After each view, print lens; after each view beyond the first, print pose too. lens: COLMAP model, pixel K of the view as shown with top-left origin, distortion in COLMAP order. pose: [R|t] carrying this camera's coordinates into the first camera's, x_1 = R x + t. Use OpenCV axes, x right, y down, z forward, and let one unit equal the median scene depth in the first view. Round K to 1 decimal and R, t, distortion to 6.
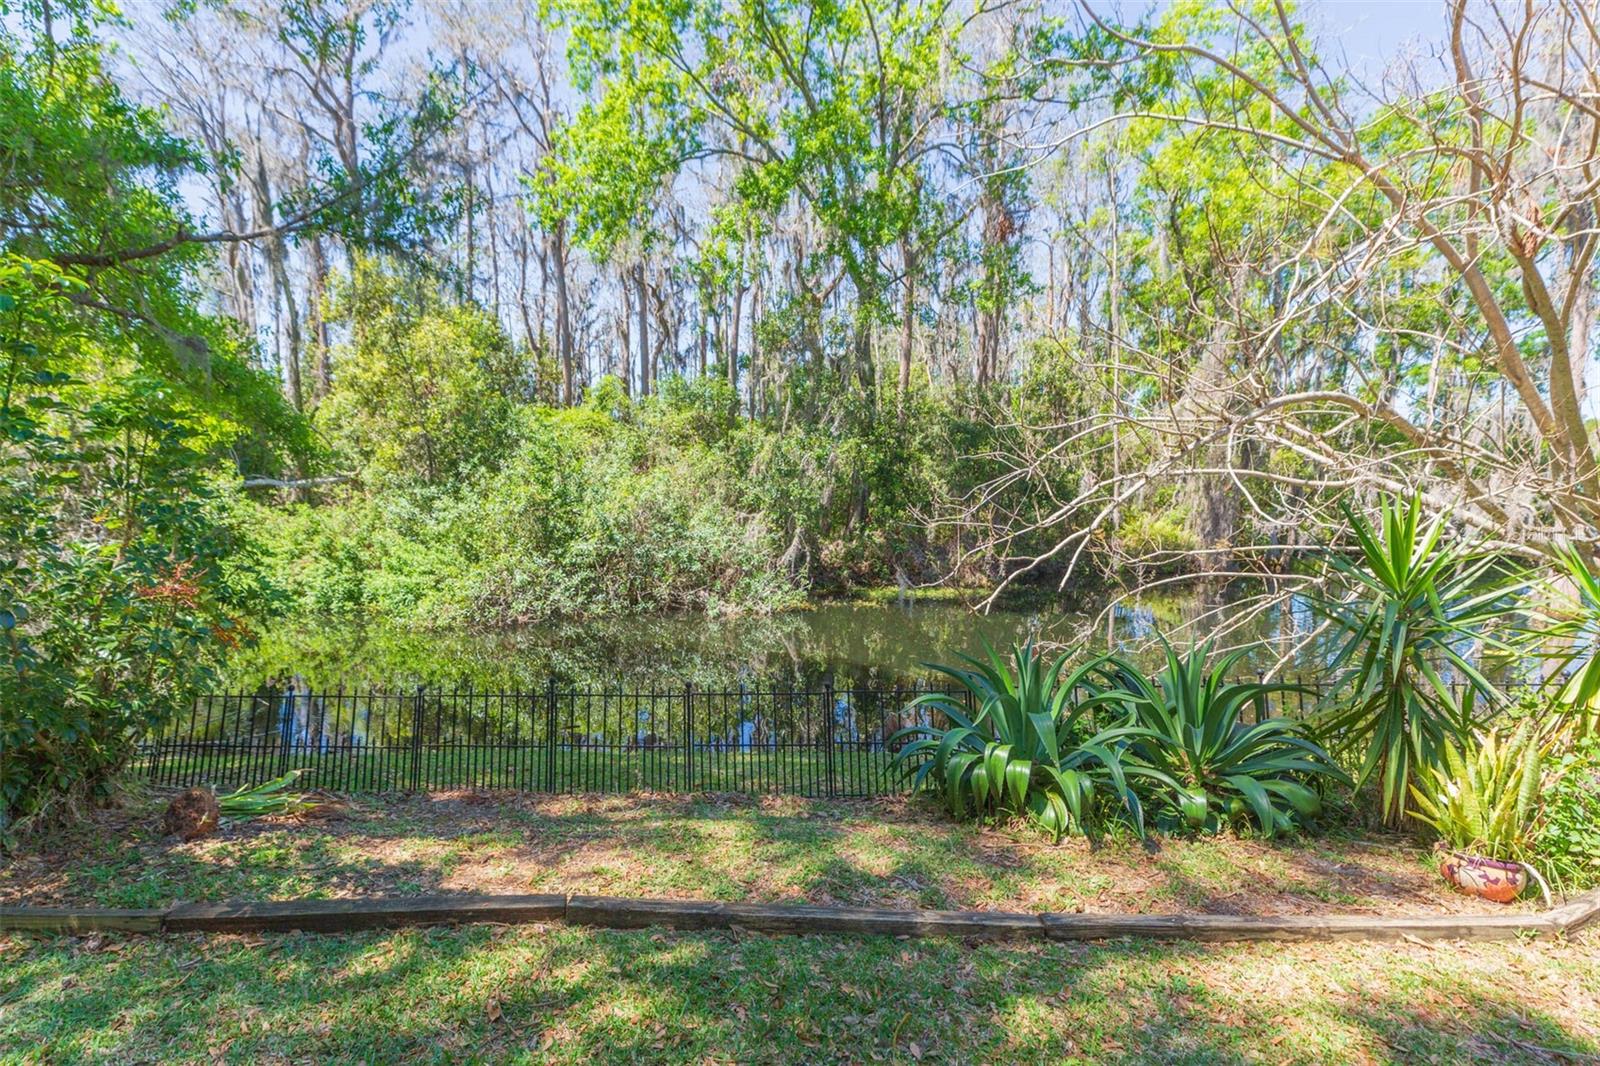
lens RADIAL K [[740.2, 0, 789.8], [0, 740.2, 554.3], [0, 0, 1]] dist [0.001010, 0.000017]
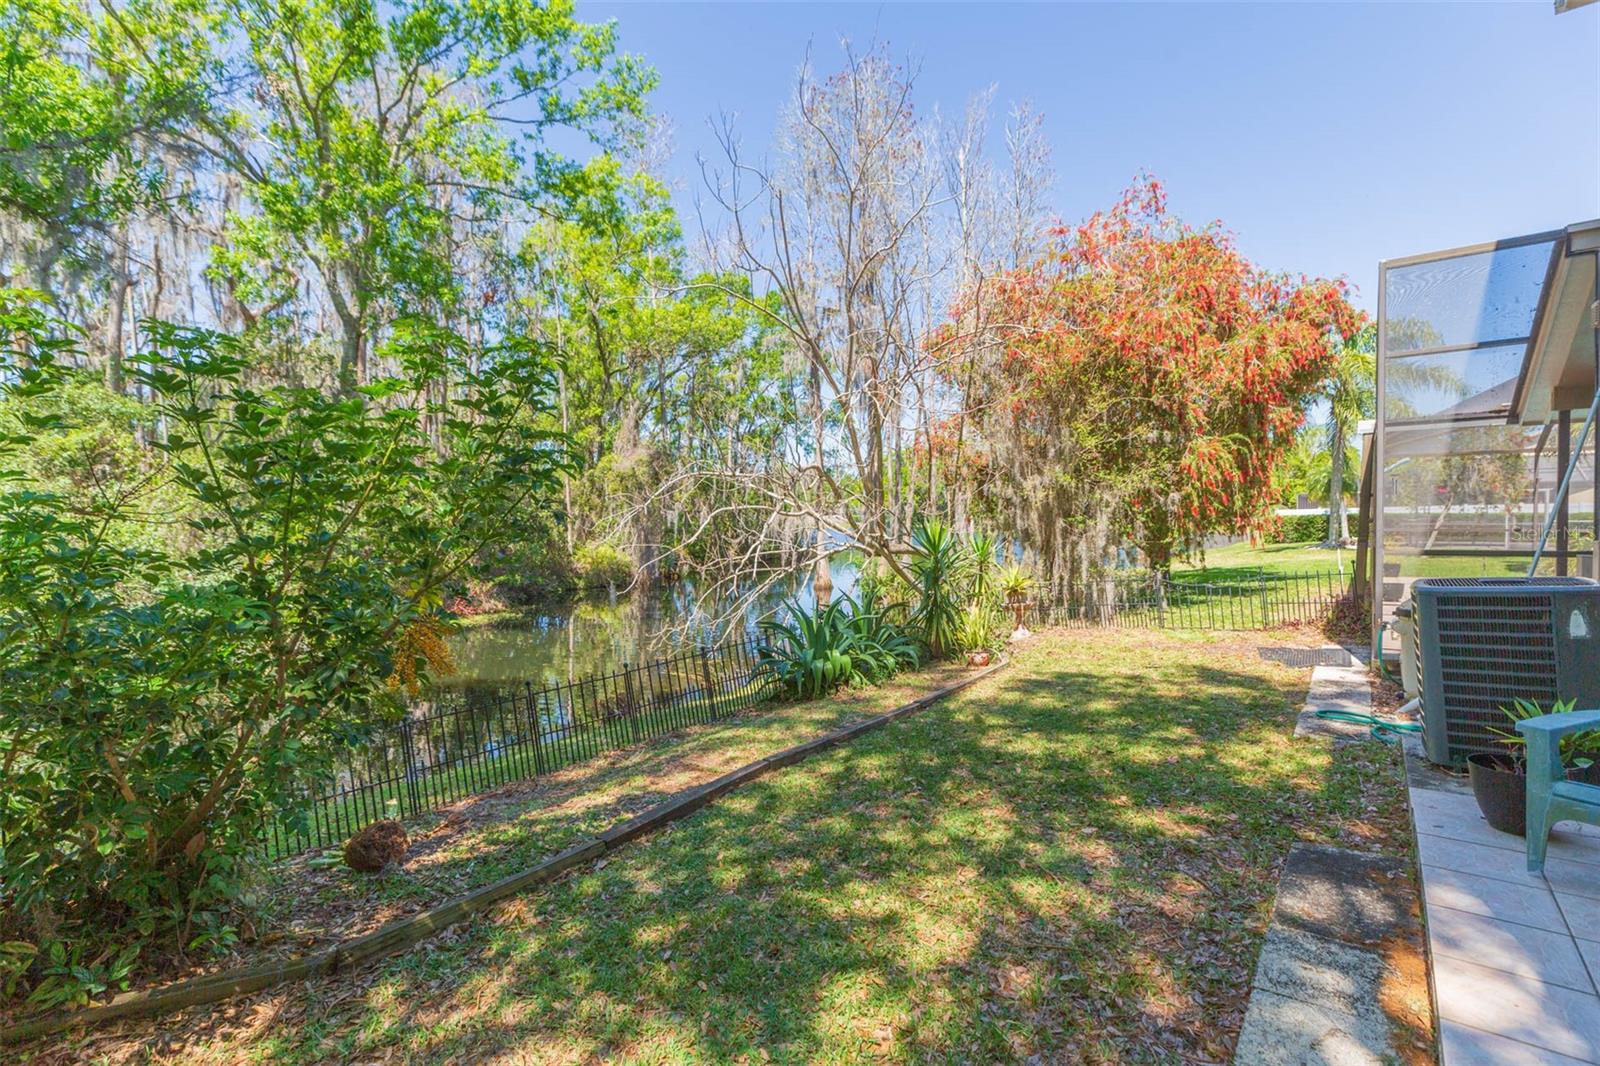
lens RADIAL K [[736.5, 0, 784.3], [0, 736.5, 534.2], [0, 0, 1]] dist [0.002293, 0.000154]
pose [[0.613589, -0.032037, 0.788976, -0.406186], [0.091857, 0.995289, -0.031023, 0.002870], [-0.784265, 0.091508, 0.613641, -0.028600]]
